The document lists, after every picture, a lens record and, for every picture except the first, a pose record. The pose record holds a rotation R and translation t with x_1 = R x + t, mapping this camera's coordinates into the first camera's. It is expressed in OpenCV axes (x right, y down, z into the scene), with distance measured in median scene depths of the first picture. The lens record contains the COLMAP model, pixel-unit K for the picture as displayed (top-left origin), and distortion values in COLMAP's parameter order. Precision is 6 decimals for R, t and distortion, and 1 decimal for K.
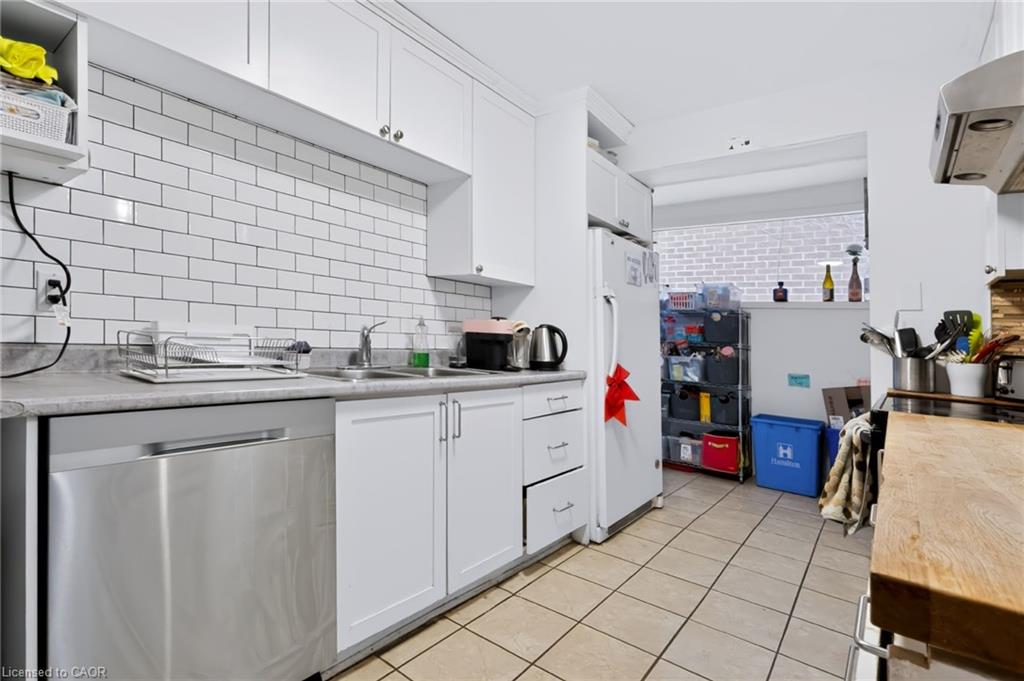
lens RADIAL K [[489.6, 0, 507.1], [0, 489.6, 356.9], [0, 0, 1]] dist [-0.000059, -0.000057]
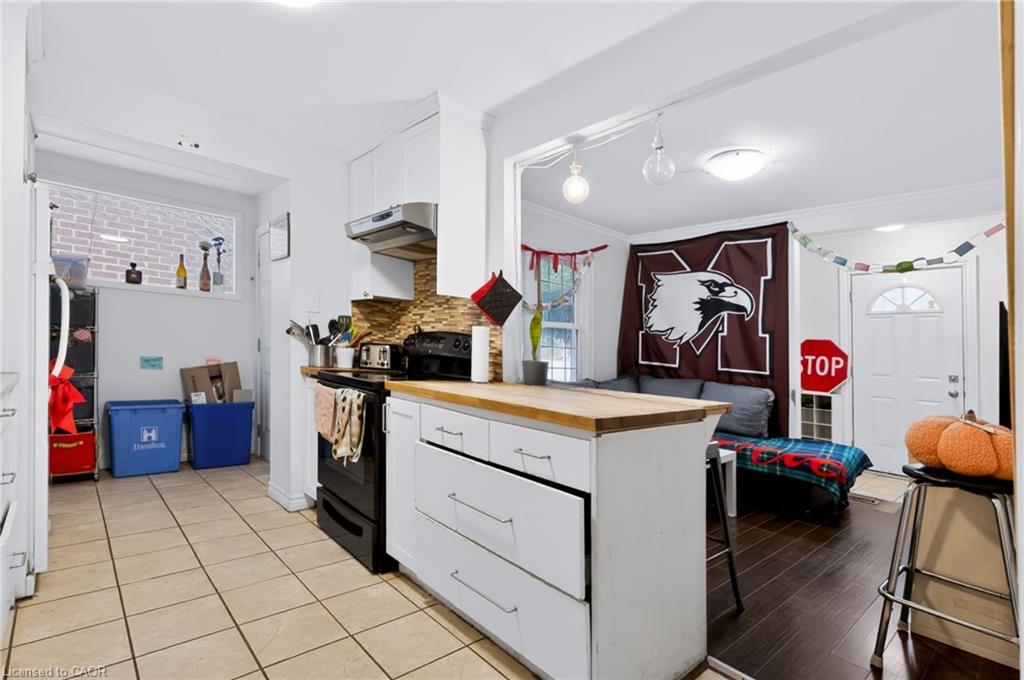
lens RADIAL K [[507.1, 0, 513.7], [0, 507.1, 319.7], [0, 0, 1]] dist [-0.001411, 0.000208]
pose [[0.162100, 0.014596, 0.986666, -0.345484], [-0.004043, 0.999892, -0.014128, -0.031707], [-0.986766, -0.001699, 0.162142, 0.091730]]
